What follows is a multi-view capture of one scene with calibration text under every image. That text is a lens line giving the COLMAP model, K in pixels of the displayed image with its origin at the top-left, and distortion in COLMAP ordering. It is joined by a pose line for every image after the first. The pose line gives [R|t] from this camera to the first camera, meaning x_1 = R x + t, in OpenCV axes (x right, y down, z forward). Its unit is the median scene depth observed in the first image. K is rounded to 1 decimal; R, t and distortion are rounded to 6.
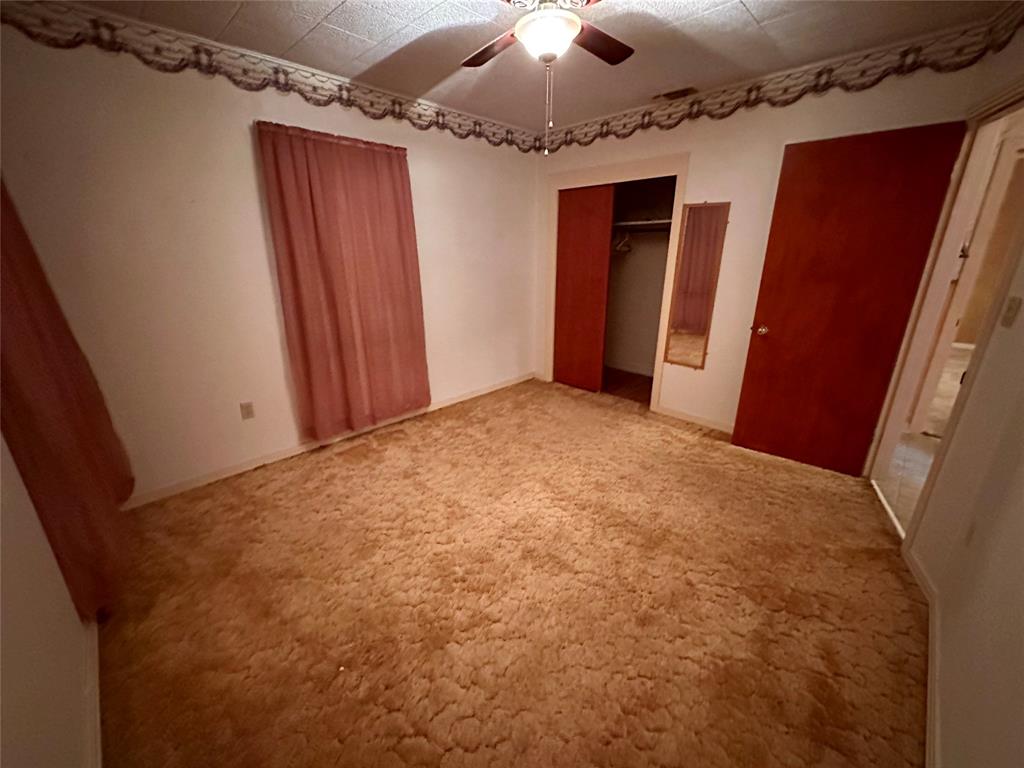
lens RADIAL K [[409.6, 0, 513.0], [0, 409.6, 385.7], [0, 0, 1]] dist [-0.000776, -0.000003]
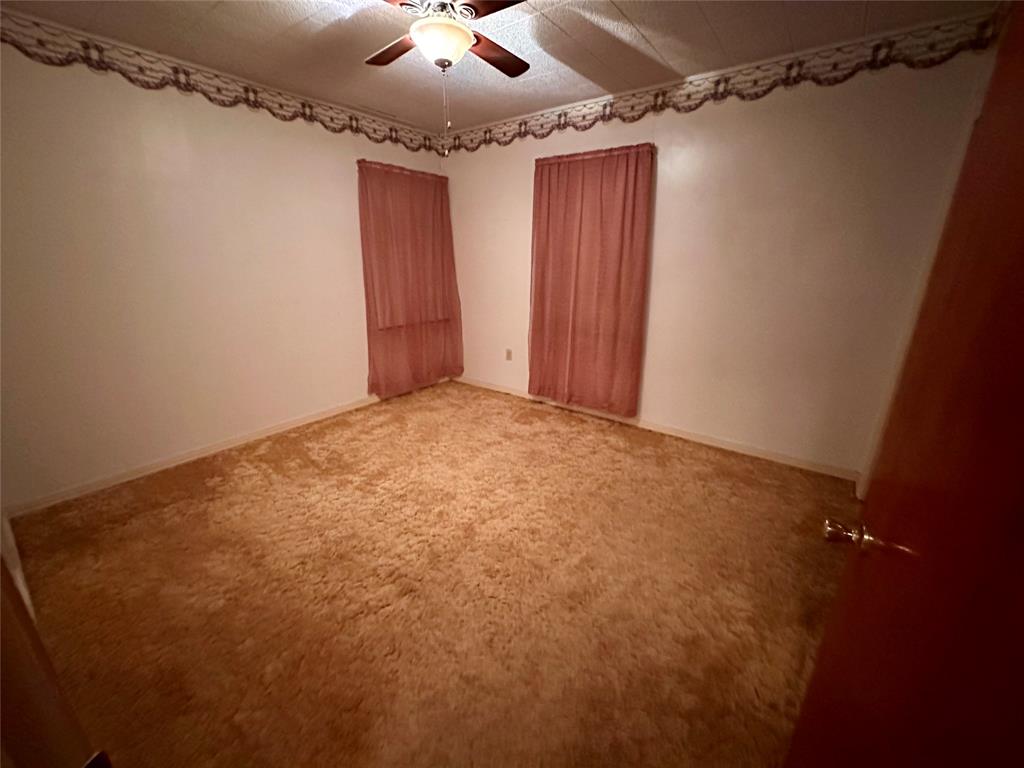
lens RADIAL K [[409.6, 0, 513.0], [0, 409.6, 385.7], [0, 0, 1]] dist [-0.000776, -0.000003]
pose [[0.131630, 0.306326, -0.942782, 0.764231], [-0.324682, 0.911919, 0.250967, -0.205126], [0.936619, 0.273070, 0.219495, 0.656768]]
